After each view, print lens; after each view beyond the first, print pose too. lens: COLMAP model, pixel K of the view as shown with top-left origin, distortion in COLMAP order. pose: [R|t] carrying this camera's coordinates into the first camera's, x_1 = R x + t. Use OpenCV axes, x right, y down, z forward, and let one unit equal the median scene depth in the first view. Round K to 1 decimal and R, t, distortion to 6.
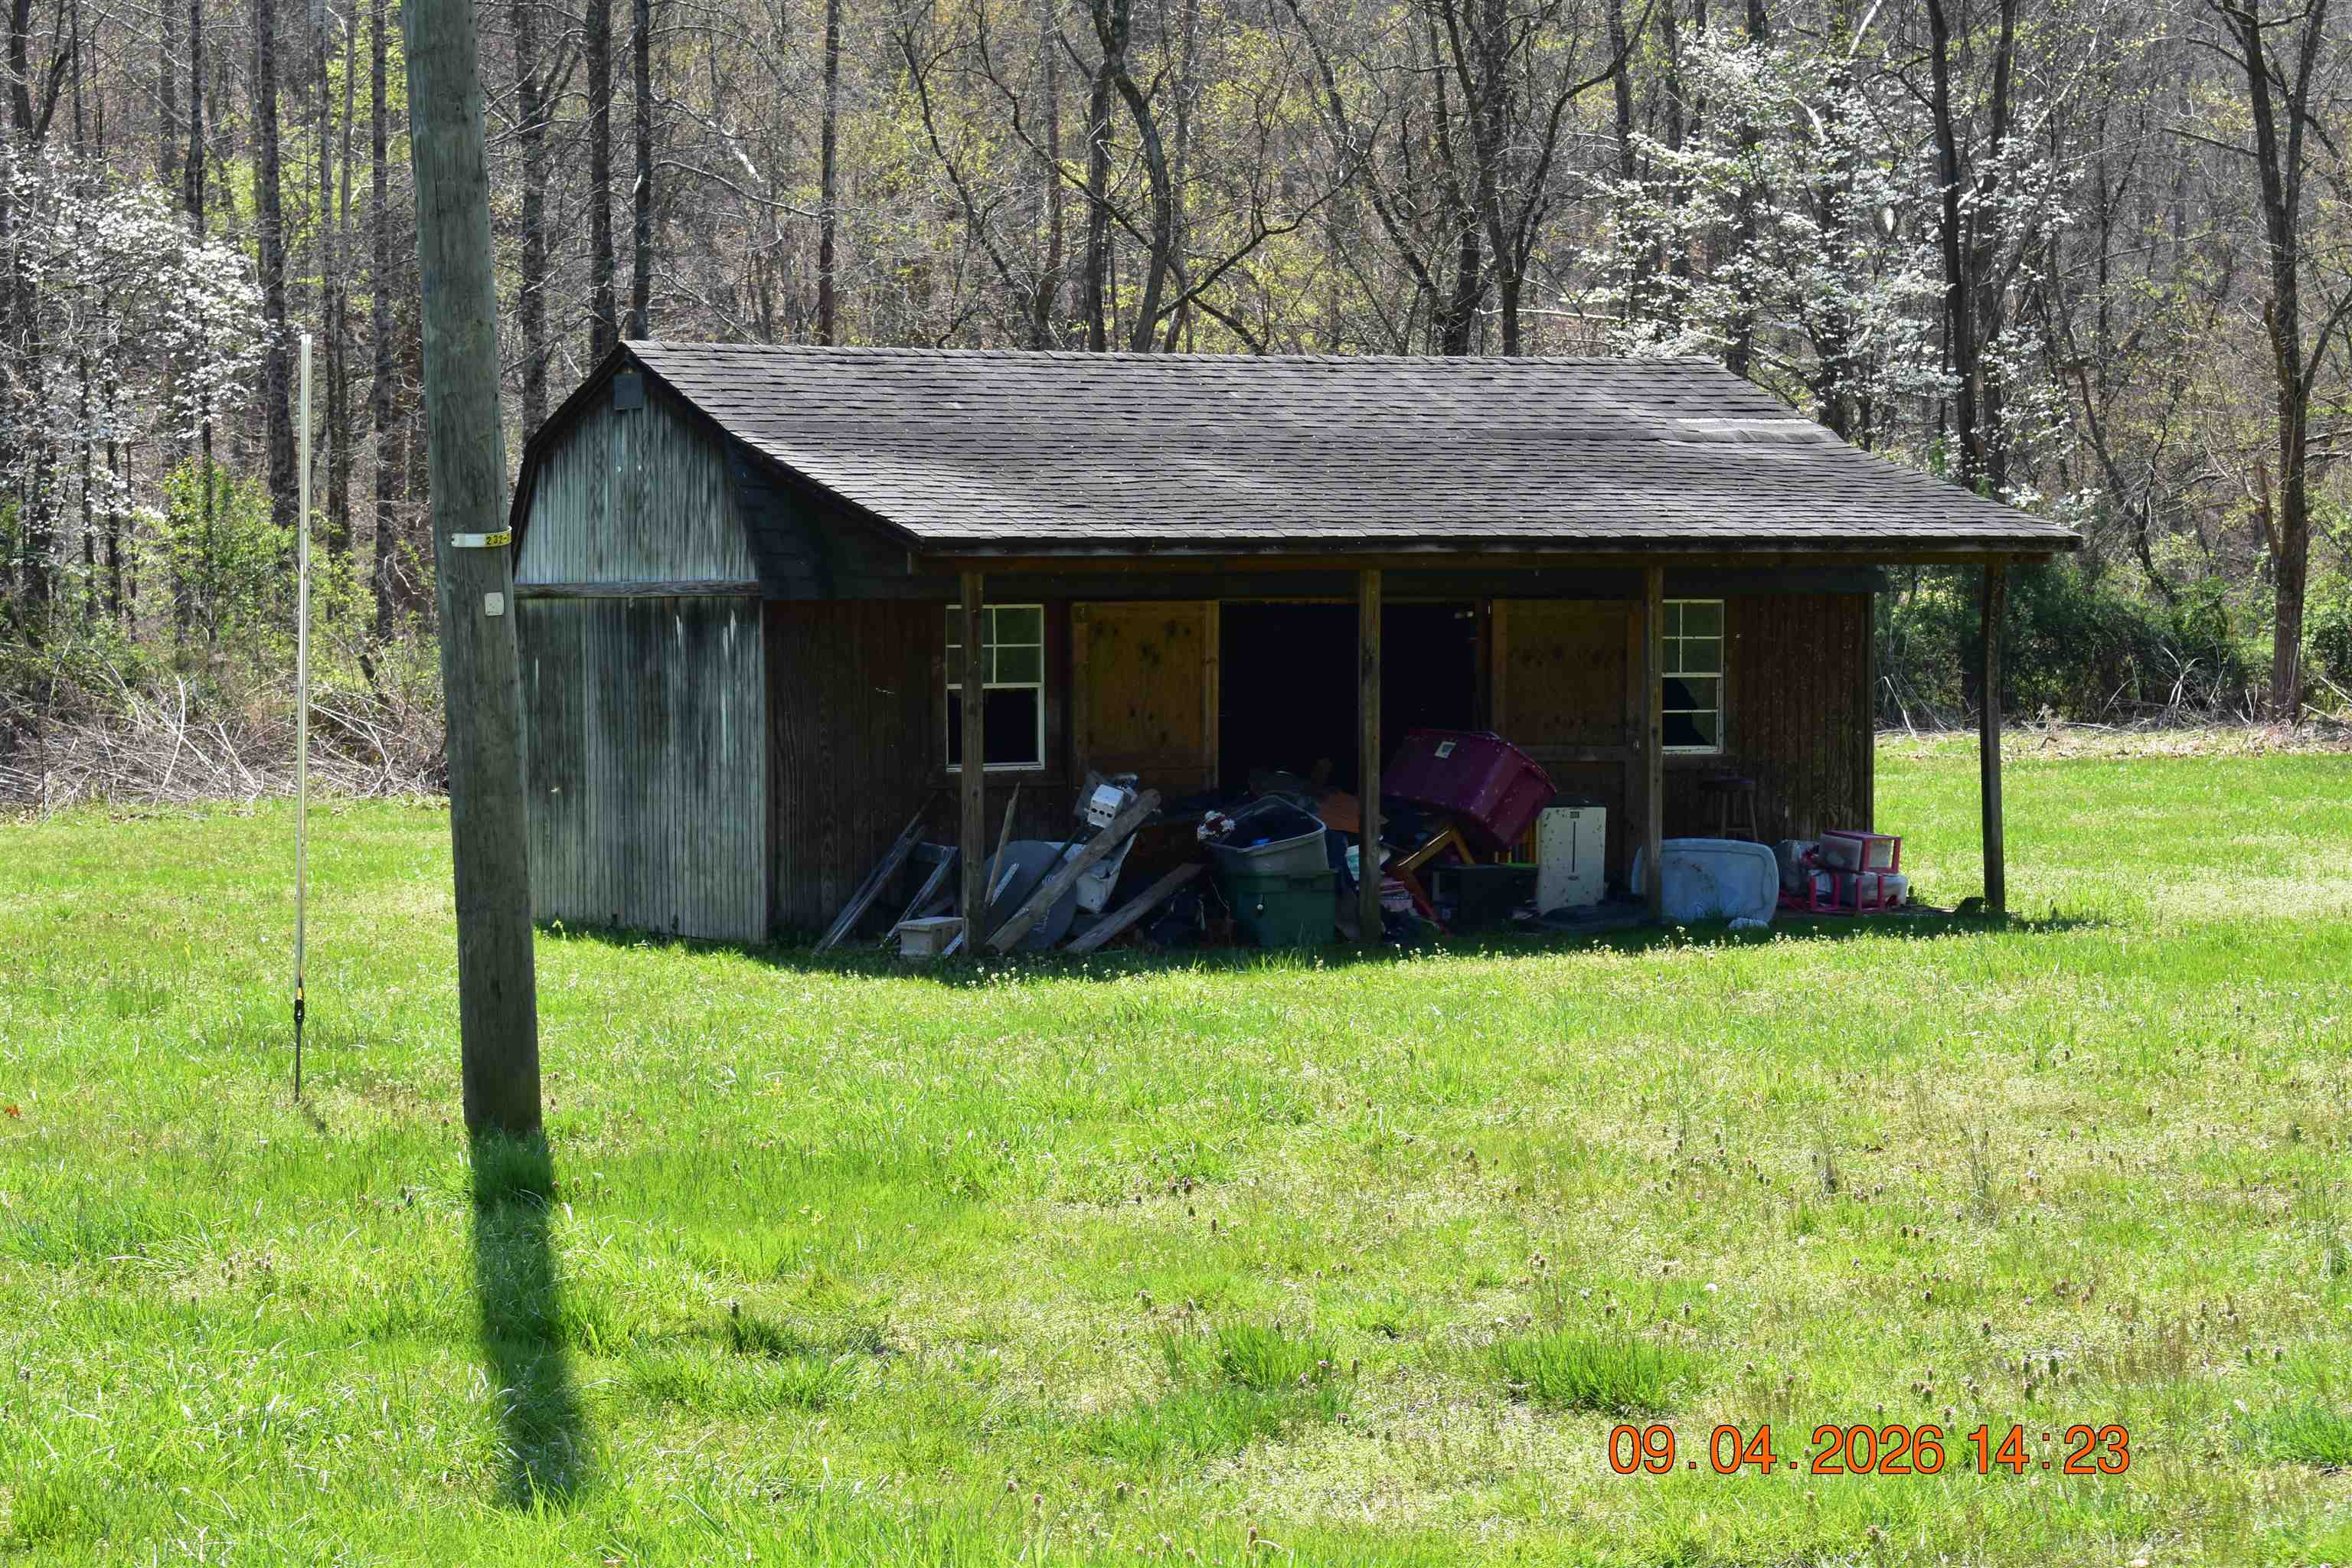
lens RADIAL K [[5303.3, 0, 1173.1], [0, 5303.3, 782.1], [0, 0, 1]] dist [0.003126, 0.000000]
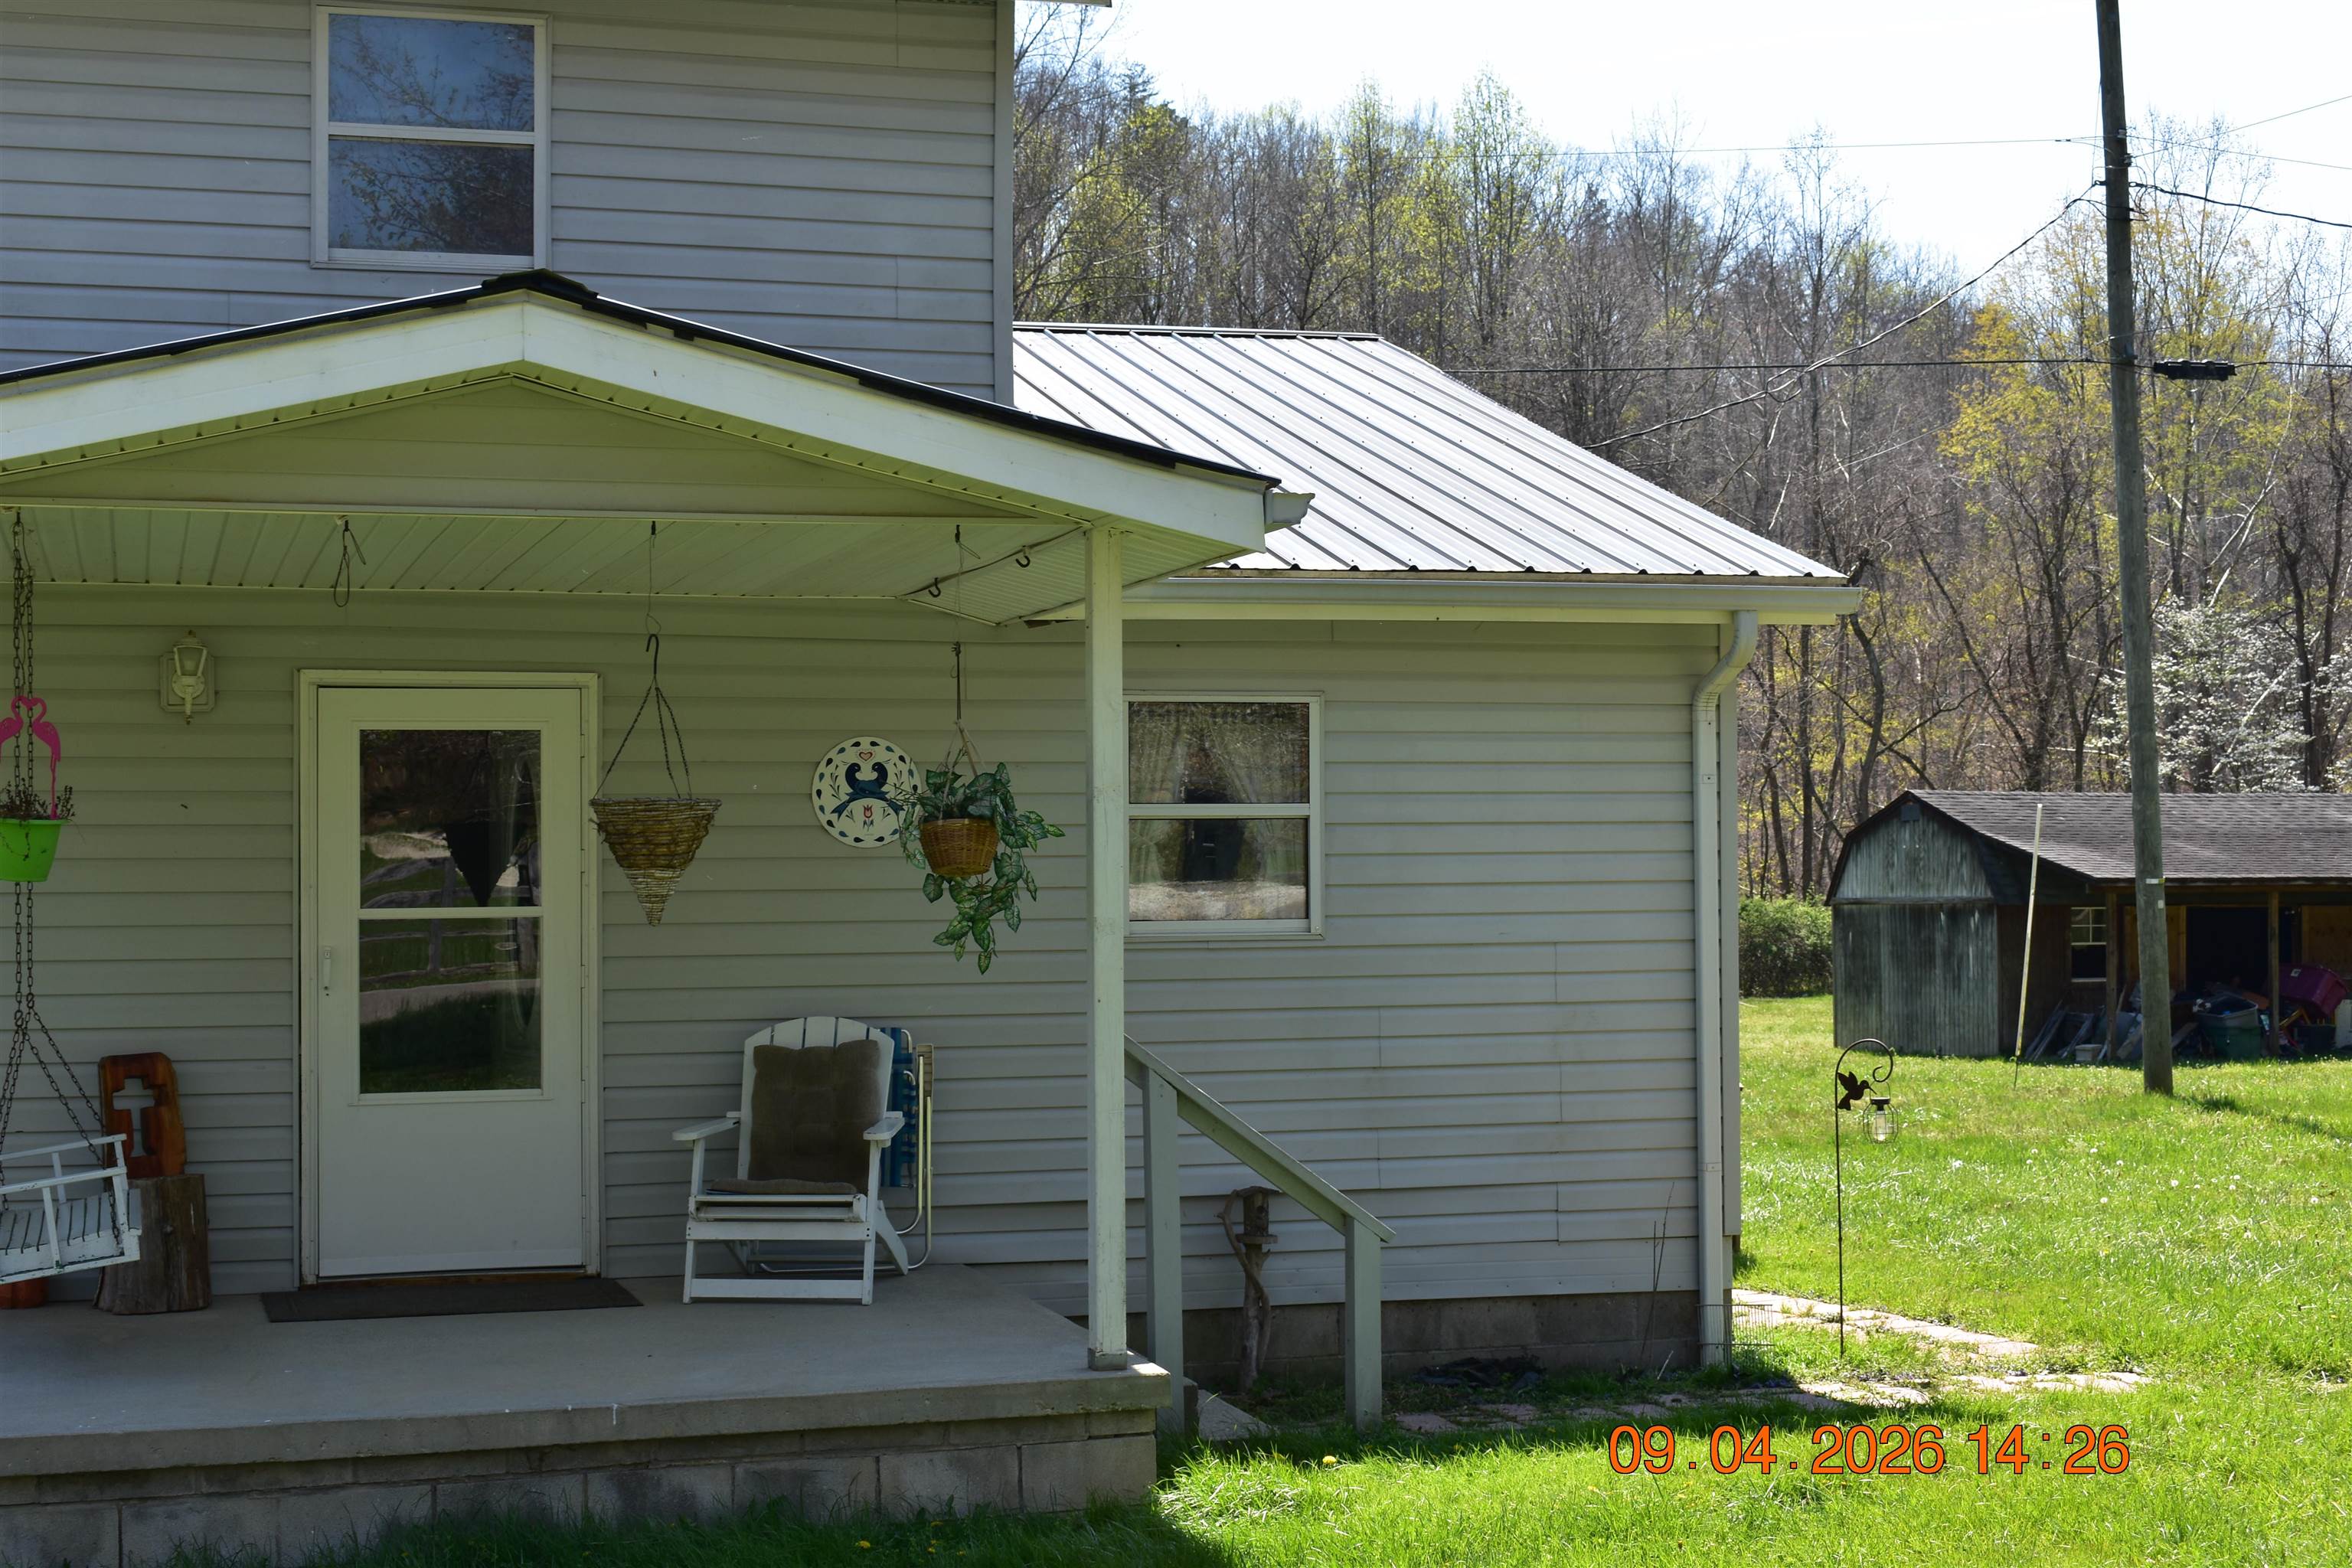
lens RADIAL K [[3423.9, 0, 1109.9], [0, 3423.9, 796.6], [0, 0, 1]] dist [-0.022786, 0.000000]
pose [[0.992151, -0.002547, -0.125020, -0.261650], [-0.005942, 0.997703, -0.067480, 0.019613], [0.124904, 0.067693, 0.989857, -0.481085]]
